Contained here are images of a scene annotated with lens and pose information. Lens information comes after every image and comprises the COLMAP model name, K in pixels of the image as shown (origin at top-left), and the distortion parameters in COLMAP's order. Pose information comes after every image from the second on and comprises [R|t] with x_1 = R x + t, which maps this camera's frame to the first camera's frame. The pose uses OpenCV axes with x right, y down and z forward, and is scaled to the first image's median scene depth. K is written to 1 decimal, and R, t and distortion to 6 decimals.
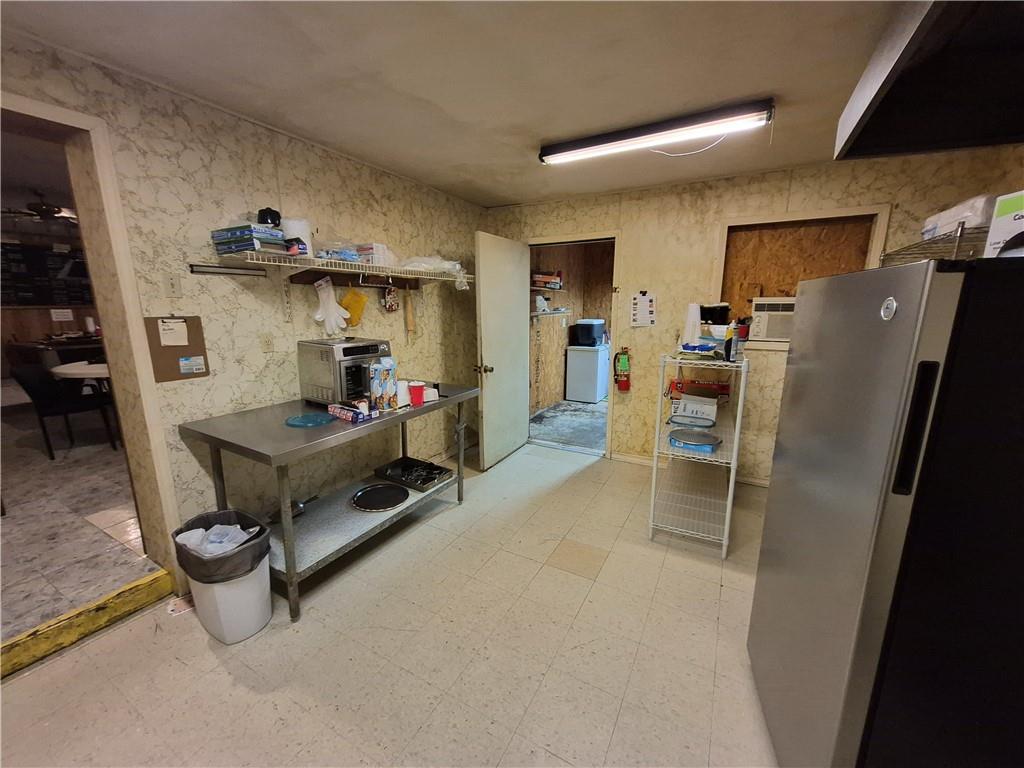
lens RADIAL K [[403.0, 0, 511.6], [0, 403.0, 385.9], [0, 0, 1]] dist [0.002790, -0.000343]
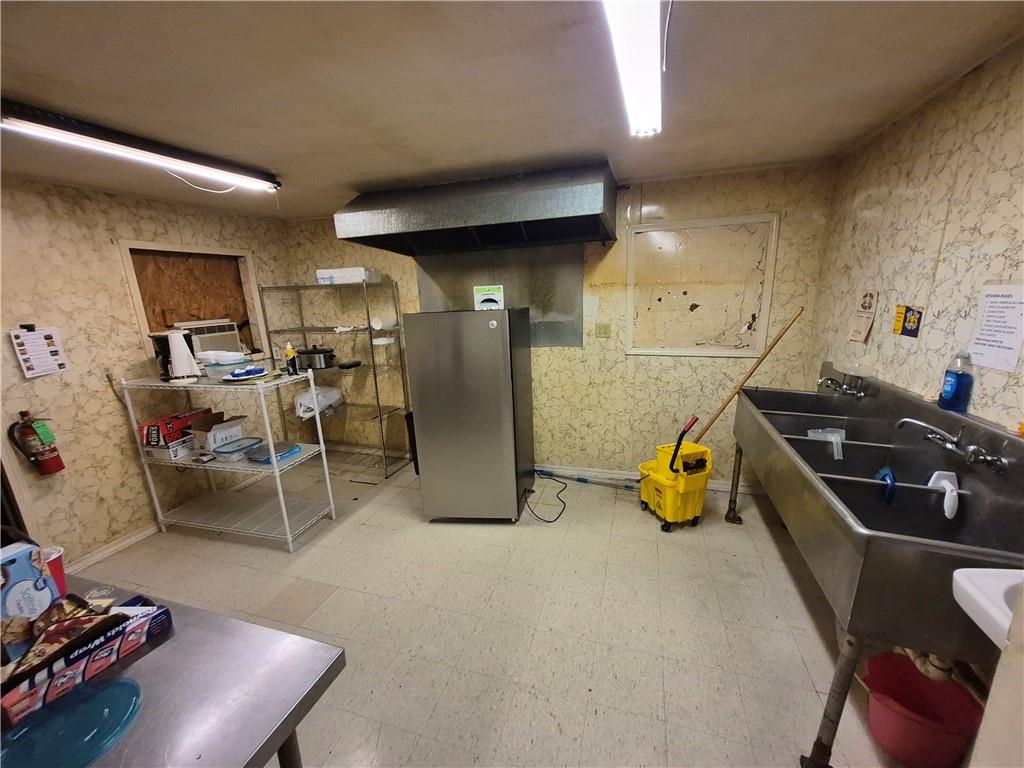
lens RADIAL K [[403.0, 0, 514.5], [0, 403.0, 388.7], [0, 0, 1]] dist [0.002790, -0.000343]
pose [[-0.184689, -0.221125, 0.957598, -0.560412], [0.237918, 0.935319, 0.261867, -0.131235], [-0.953564, 0.276193, -0.120134, 0.367412]]
